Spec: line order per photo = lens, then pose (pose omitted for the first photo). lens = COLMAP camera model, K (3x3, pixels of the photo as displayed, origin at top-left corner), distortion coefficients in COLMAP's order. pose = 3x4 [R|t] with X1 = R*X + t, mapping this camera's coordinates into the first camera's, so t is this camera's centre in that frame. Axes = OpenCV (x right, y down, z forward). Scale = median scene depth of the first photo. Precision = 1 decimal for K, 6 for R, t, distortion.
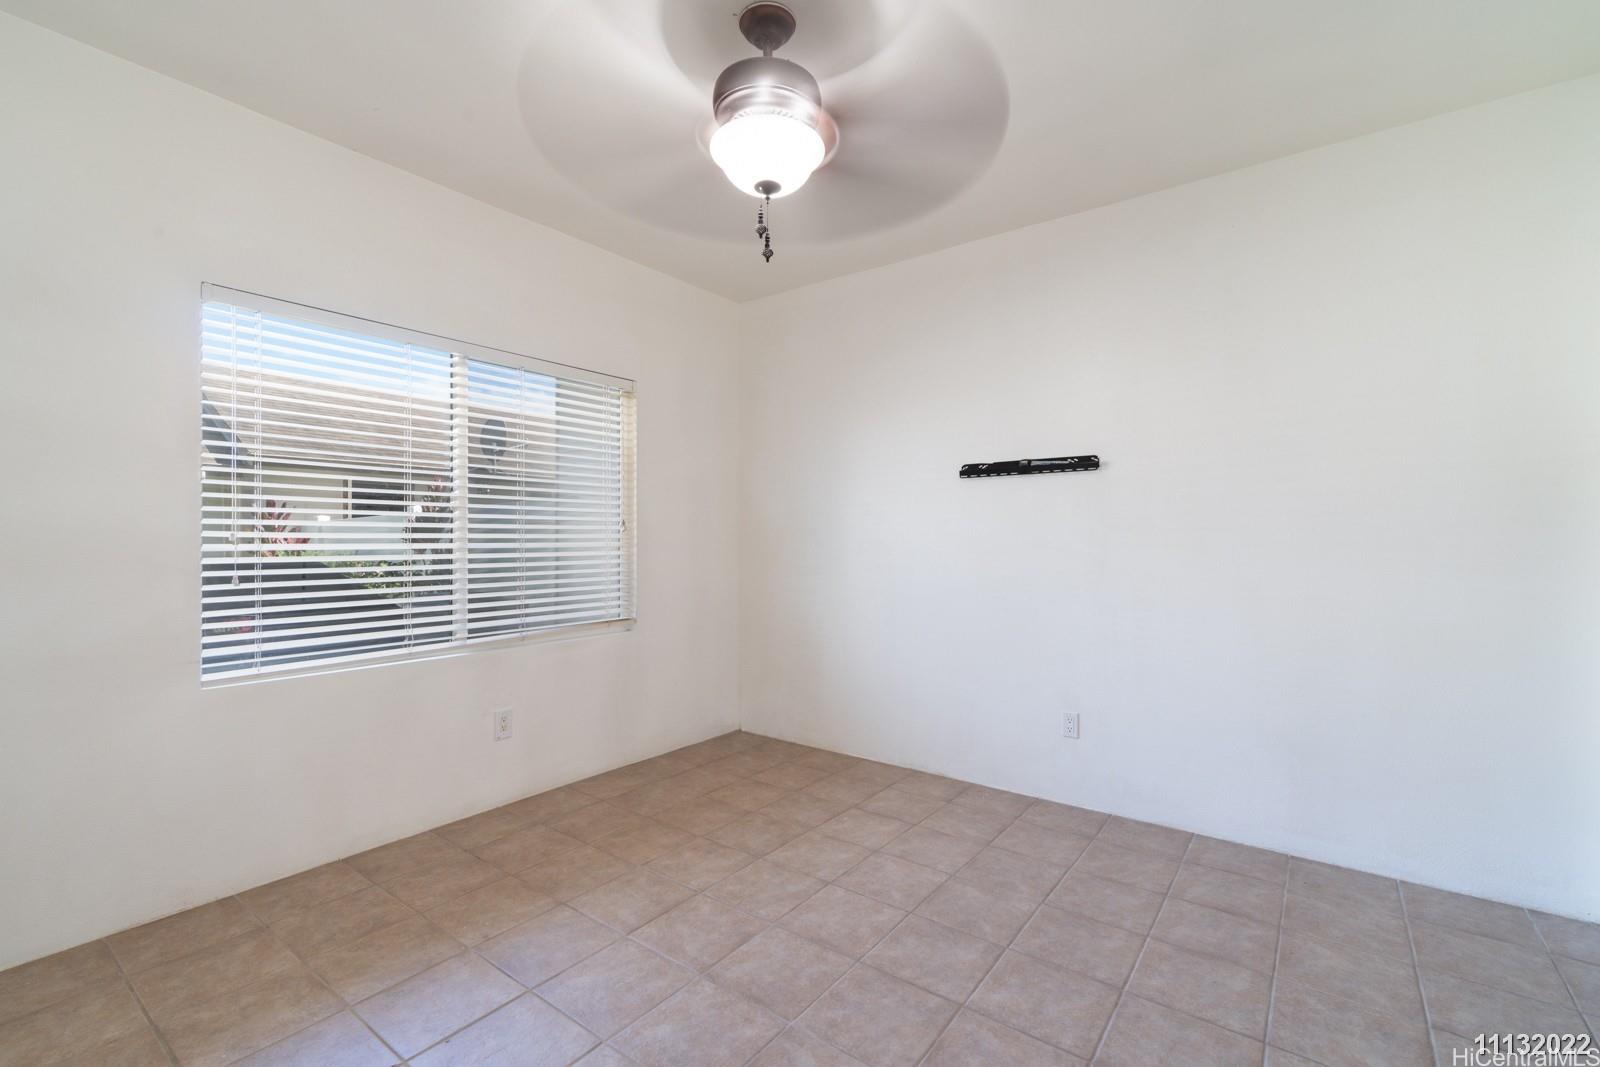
lens RADIAL K [[700.9, 0, 764.9], [0, 700.9, 534.1], [0, 0, 1]] dist [0.016313, -0.000019]
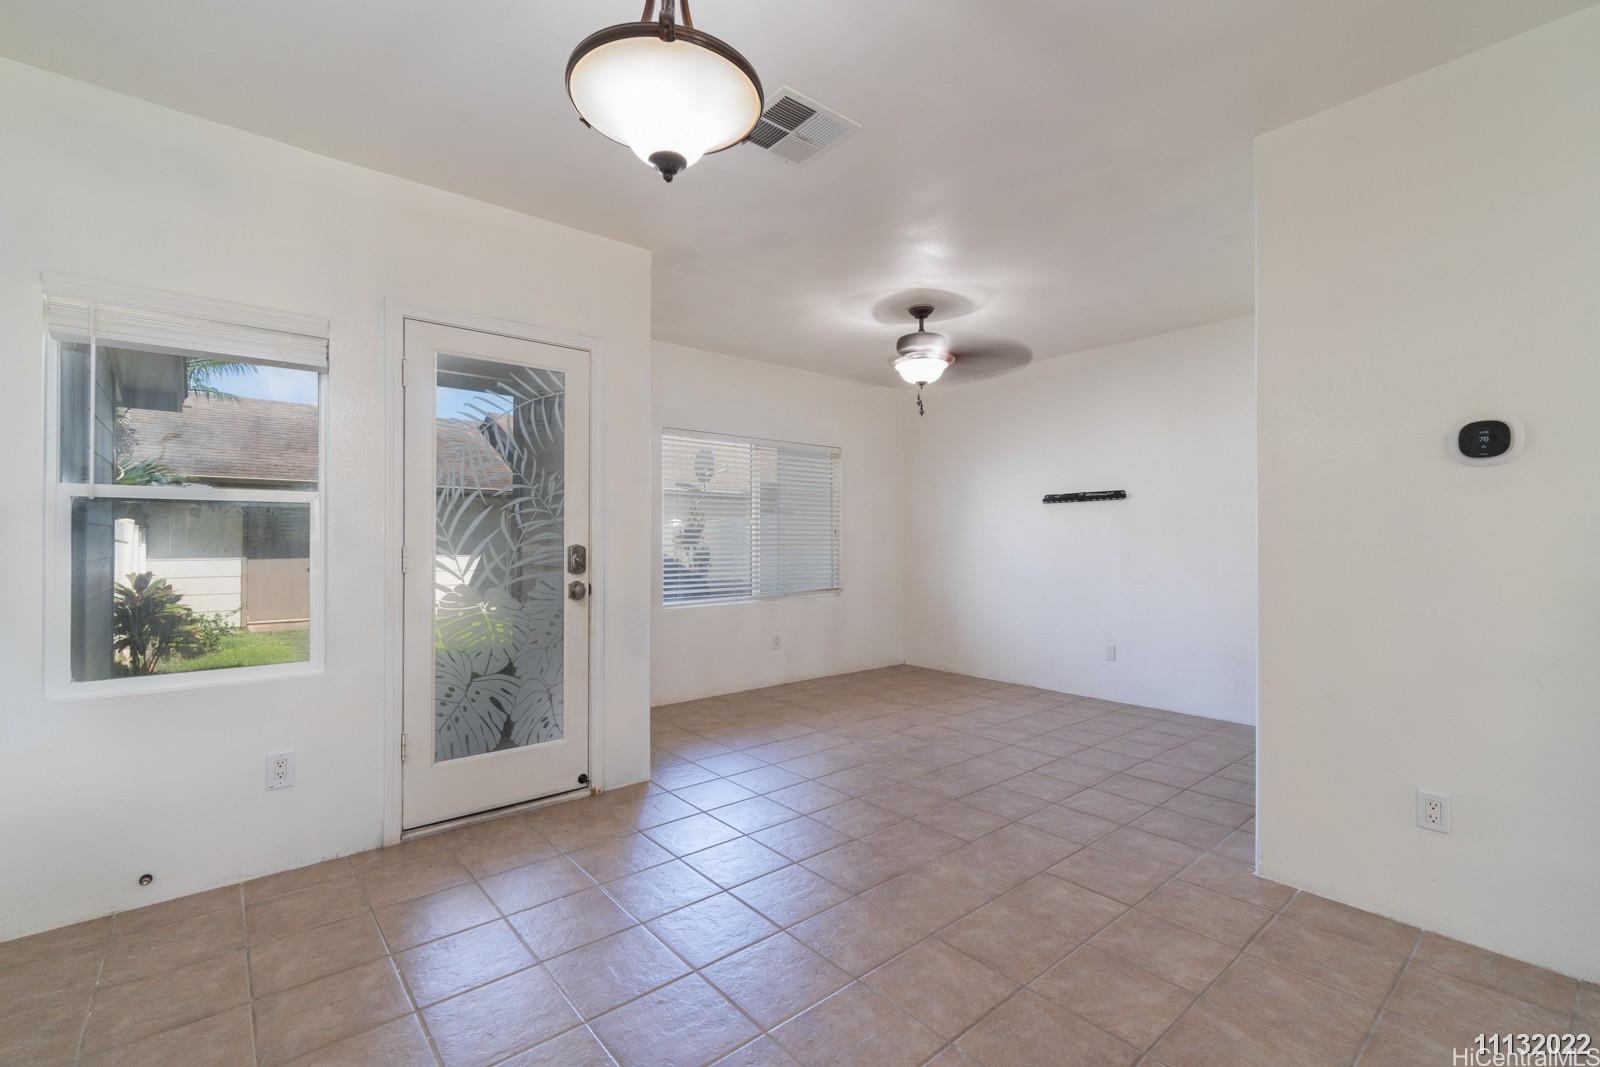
lens RADIAL K [[700.9, 0, 764.9], [0, 700.9, 534.1], [0, 0, 1]] dist [0.016313, -0.000019]
pose [[0.976799, -0.005087, -0.214097, -0.004478], [0.004146, 0.999980, -0.004842, -0.003351], [0.214118, 0.003842, 0.976800, -0.799140]]
